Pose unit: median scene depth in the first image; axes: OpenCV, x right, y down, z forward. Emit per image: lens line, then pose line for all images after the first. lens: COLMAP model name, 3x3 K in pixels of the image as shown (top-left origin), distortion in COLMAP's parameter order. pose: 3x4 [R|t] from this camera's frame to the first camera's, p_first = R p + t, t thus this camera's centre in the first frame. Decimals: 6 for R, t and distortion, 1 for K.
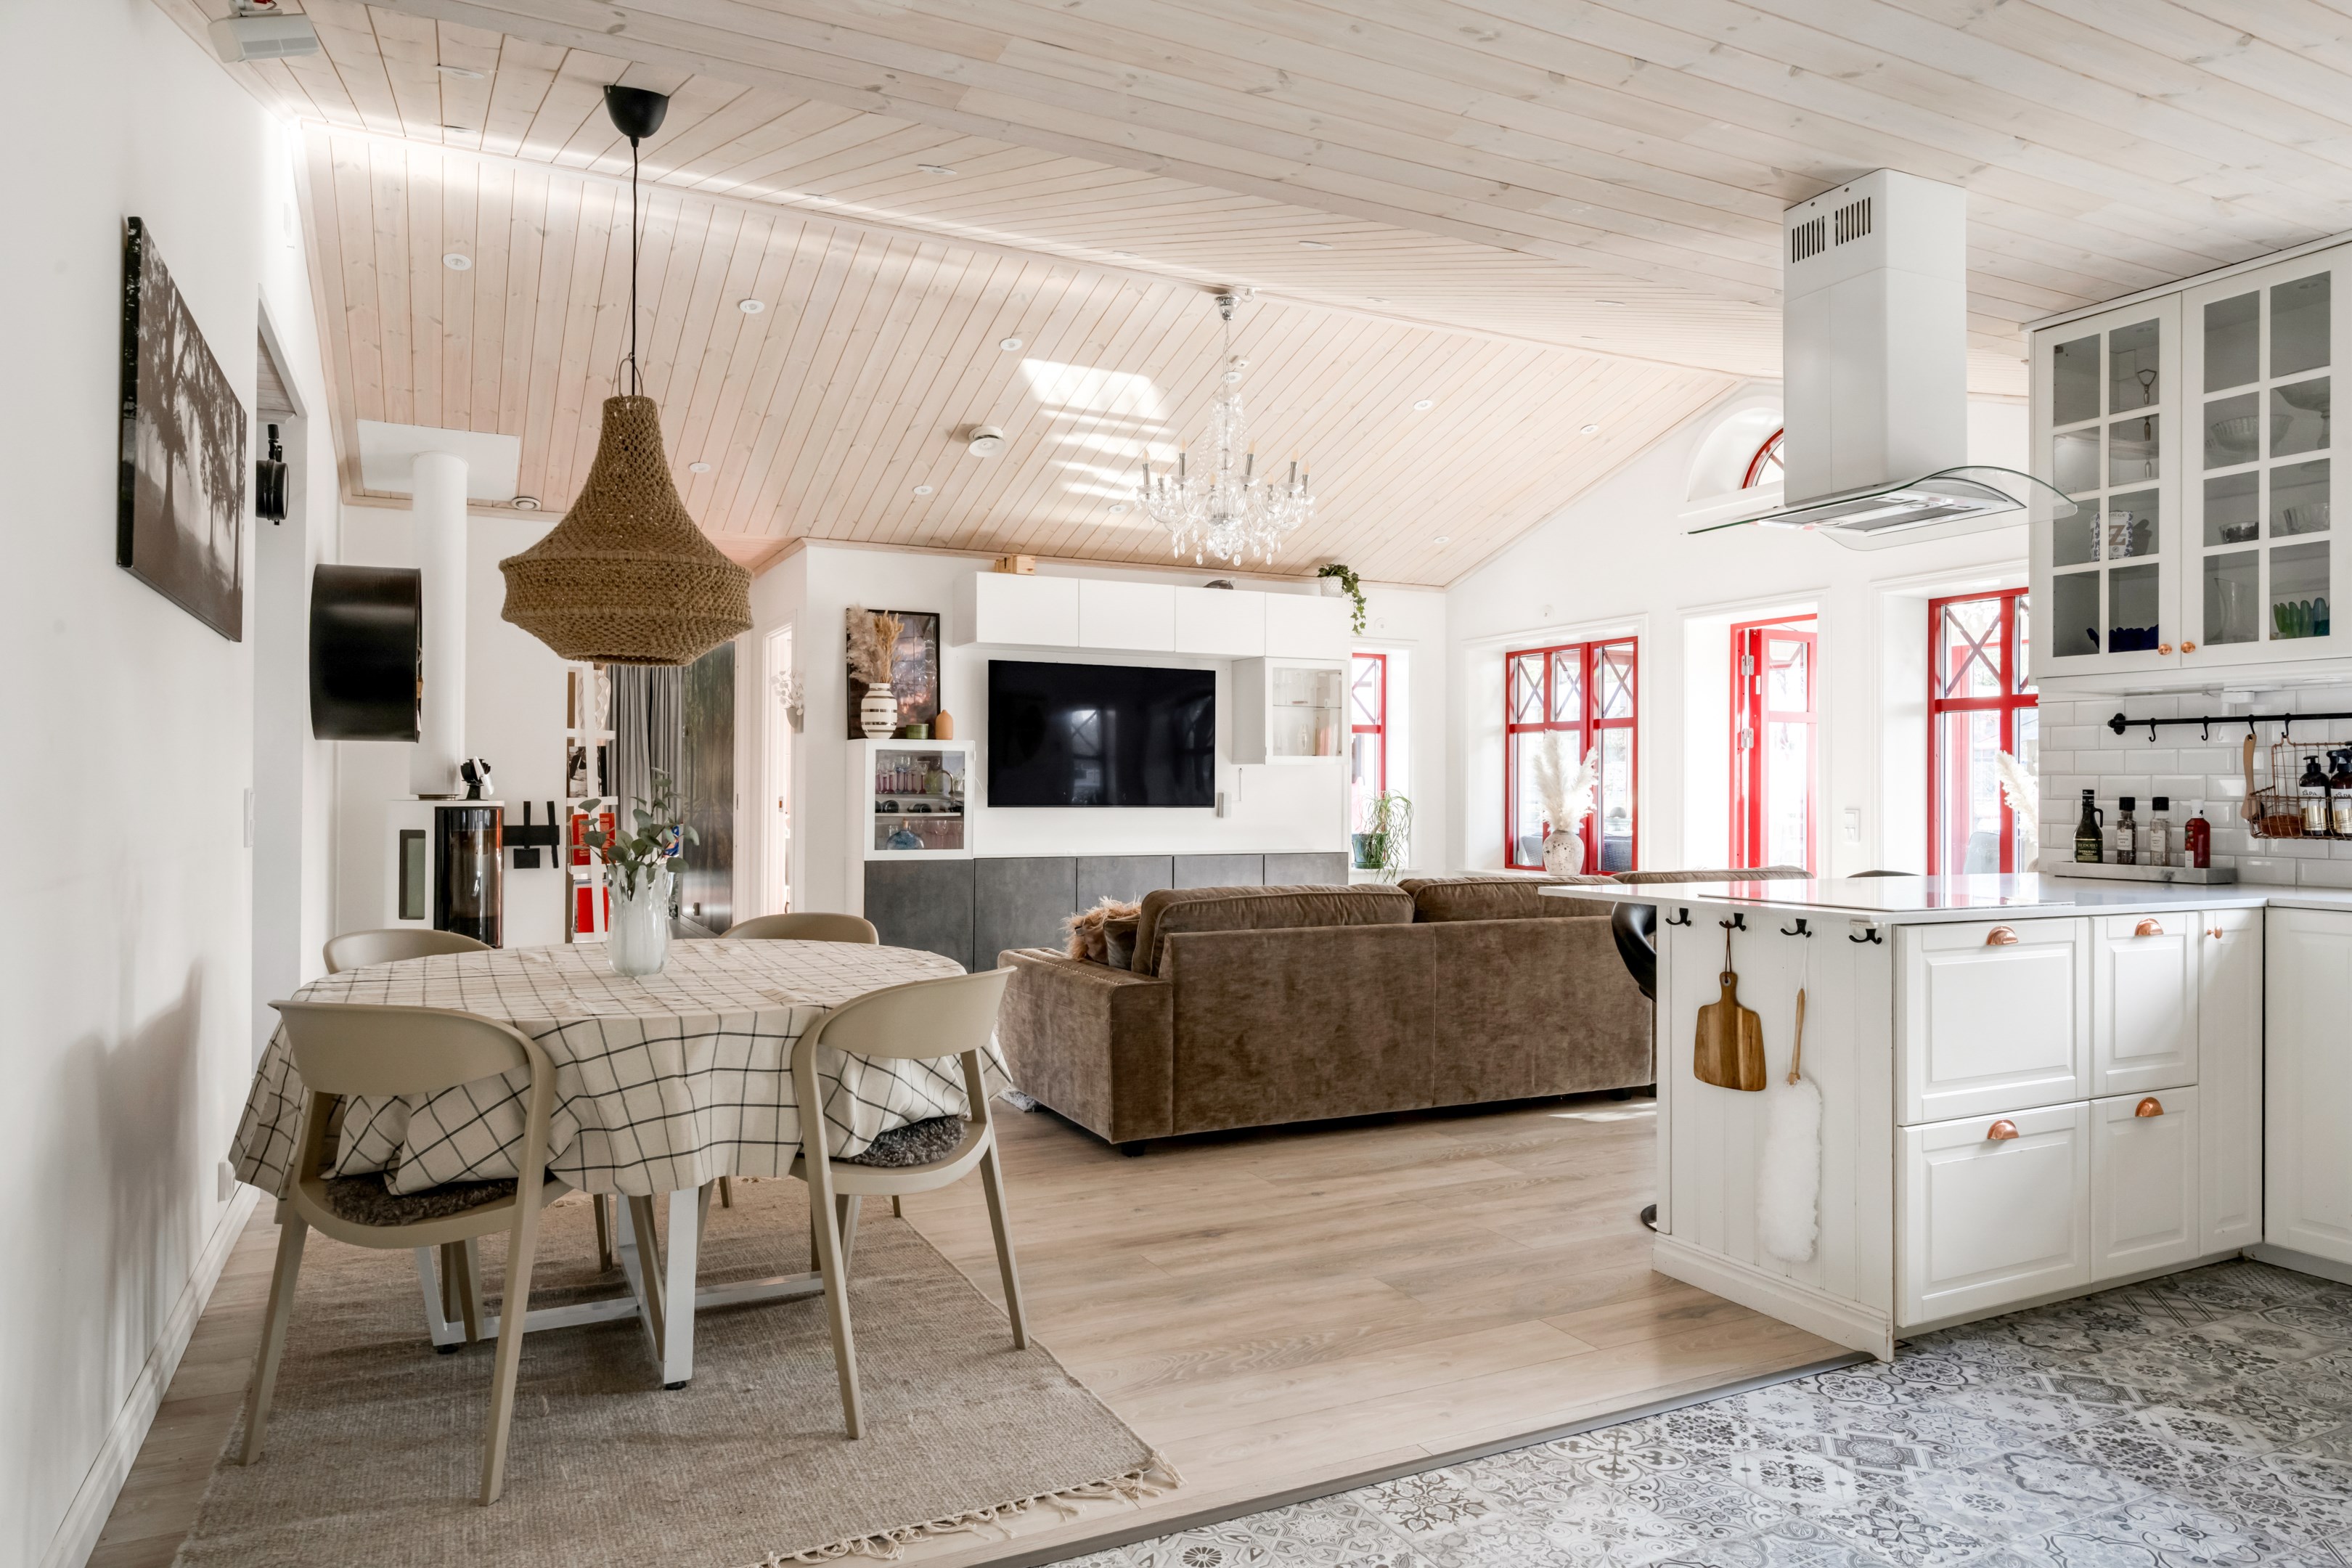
lens RADIAL K [[1491.3, 0, 1188.5], [0, 1491.3, 777.9], [0, 0, 1]] dist [-0.009470, -0.002500]
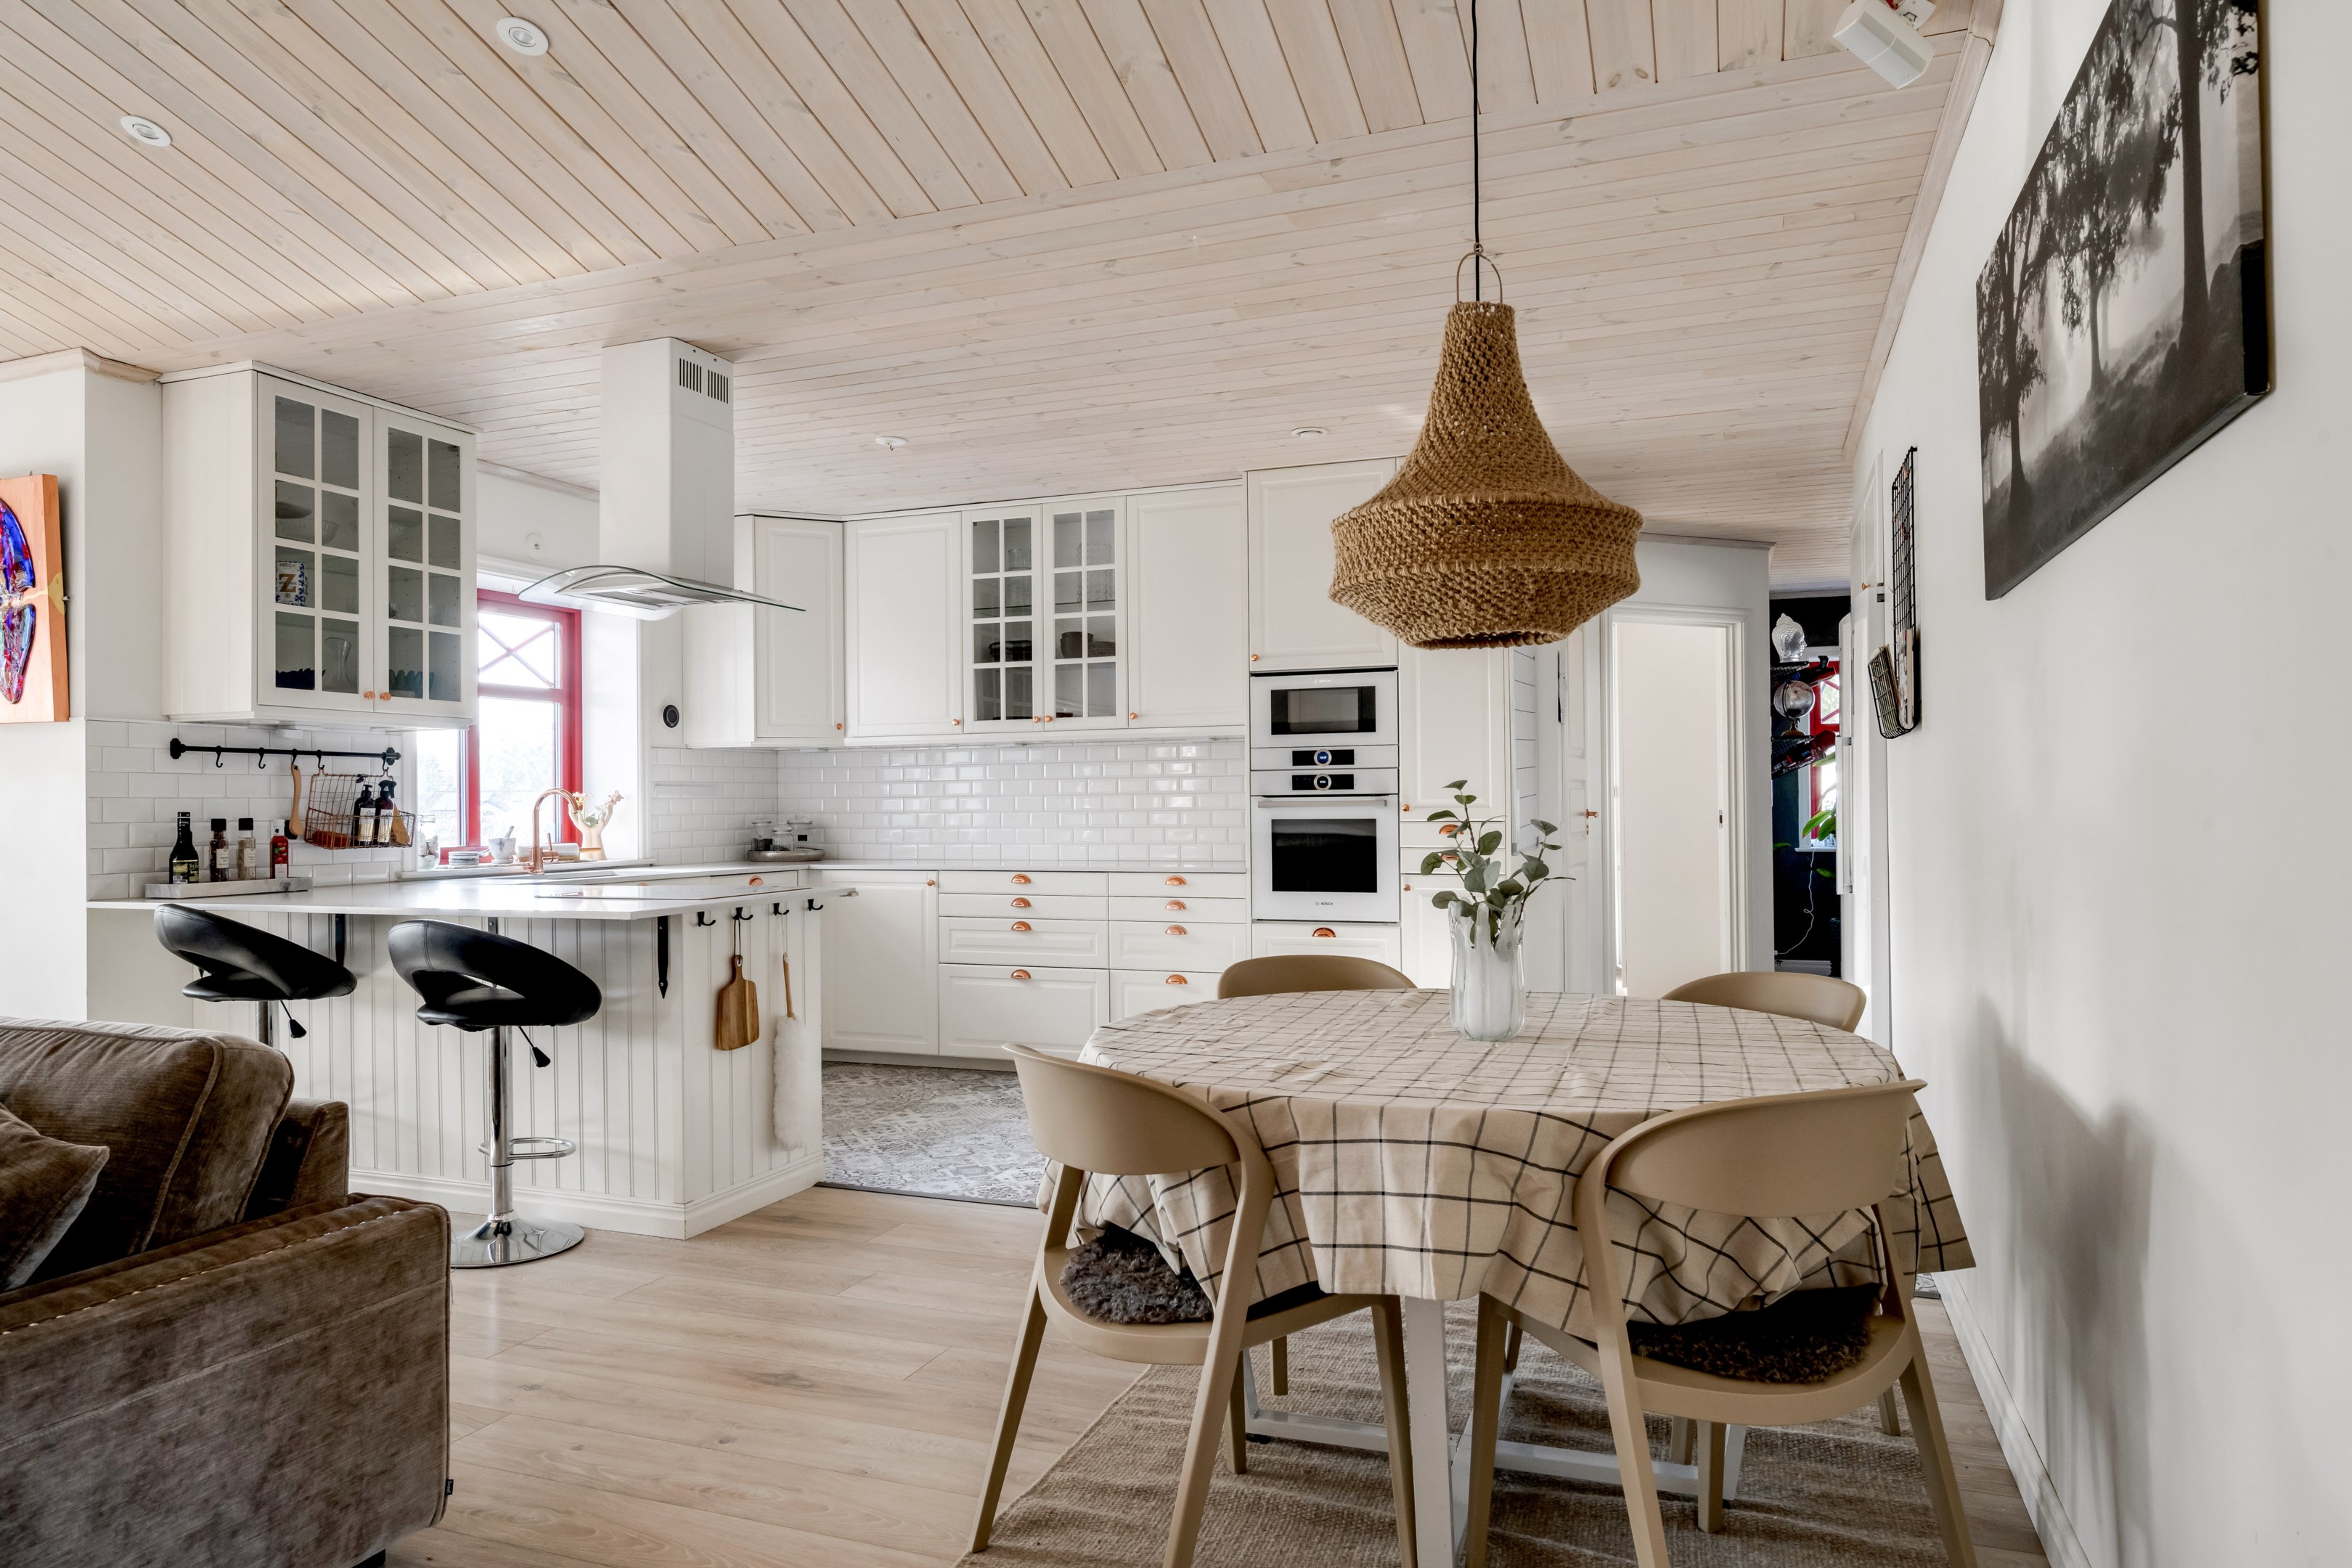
lens RADIAL K [[1491.3, 0, 1165.6], [0, 1491.3, 781.2], [0, 0, 1]] dist [-0.009470, -0.002500]
pose [[-0.676896, 0.014029, 0.735945, -0.701545], [0.002028, 0.999850, -0.017194, 0.006215], [-0.736076, -0.010146, -0.676823, 1.385632]]
